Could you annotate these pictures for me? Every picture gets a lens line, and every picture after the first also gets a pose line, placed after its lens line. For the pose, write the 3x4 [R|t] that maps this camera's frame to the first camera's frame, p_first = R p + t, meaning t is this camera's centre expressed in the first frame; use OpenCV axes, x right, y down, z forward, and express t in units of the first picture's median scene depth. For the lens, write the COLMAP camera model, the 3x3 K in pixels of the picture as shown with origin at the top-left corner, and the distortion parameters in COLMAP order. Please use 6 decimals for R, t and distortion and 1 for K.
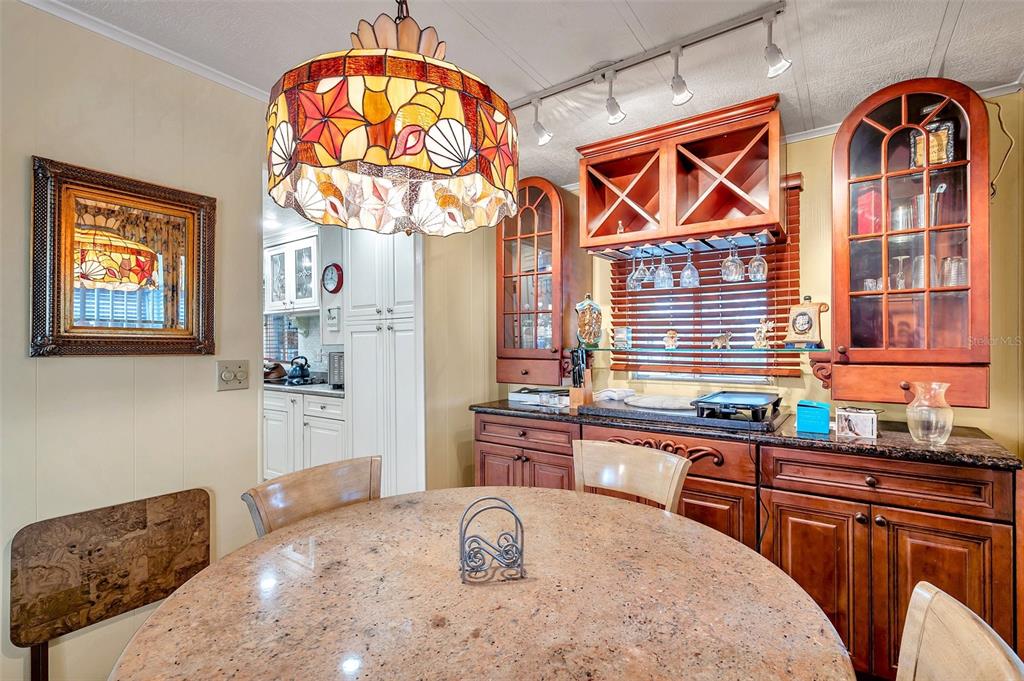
lens RADIAL K [[467.9, 0, 516.6], [0, 467.9, 344.3], [0, 0, 1]] dist [-0.003855, -0.000172]
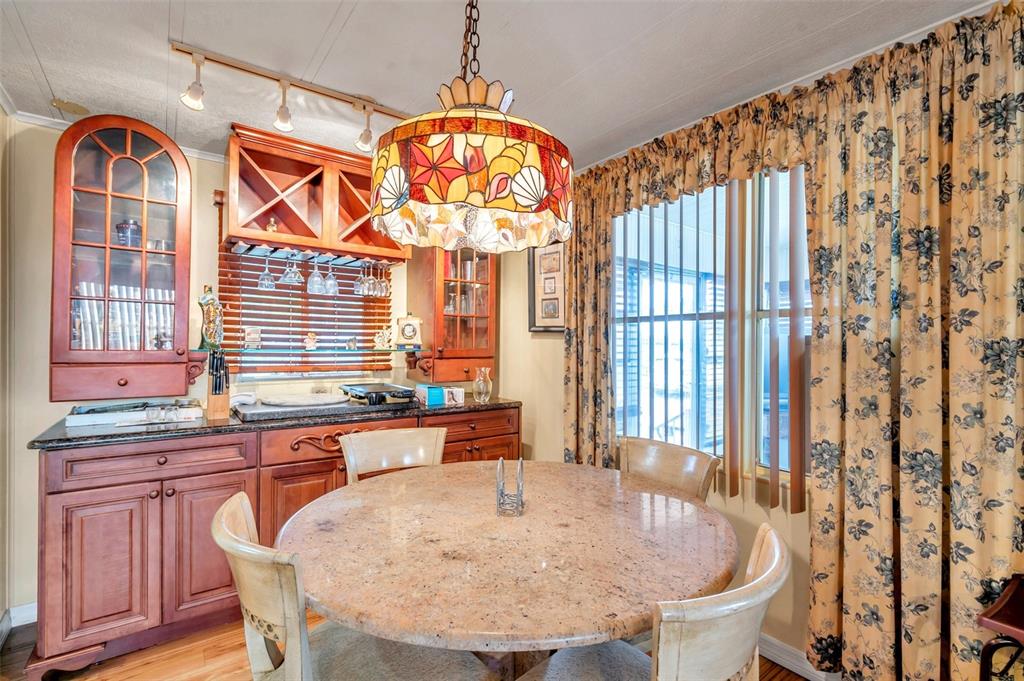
lens RADIAL K [[467.9, 0, 518.3], [0, 467.9, 342.7], [0, 0, 1]] dist [-0.003855, -0.000172]
pose [[0.306279, 0.010664, 0.951882, -0.599506], [-0.007554, 0.999933, -0.008772, -0.000450], [-0.951912, -0.004504, 0.306339, 0.234307]]
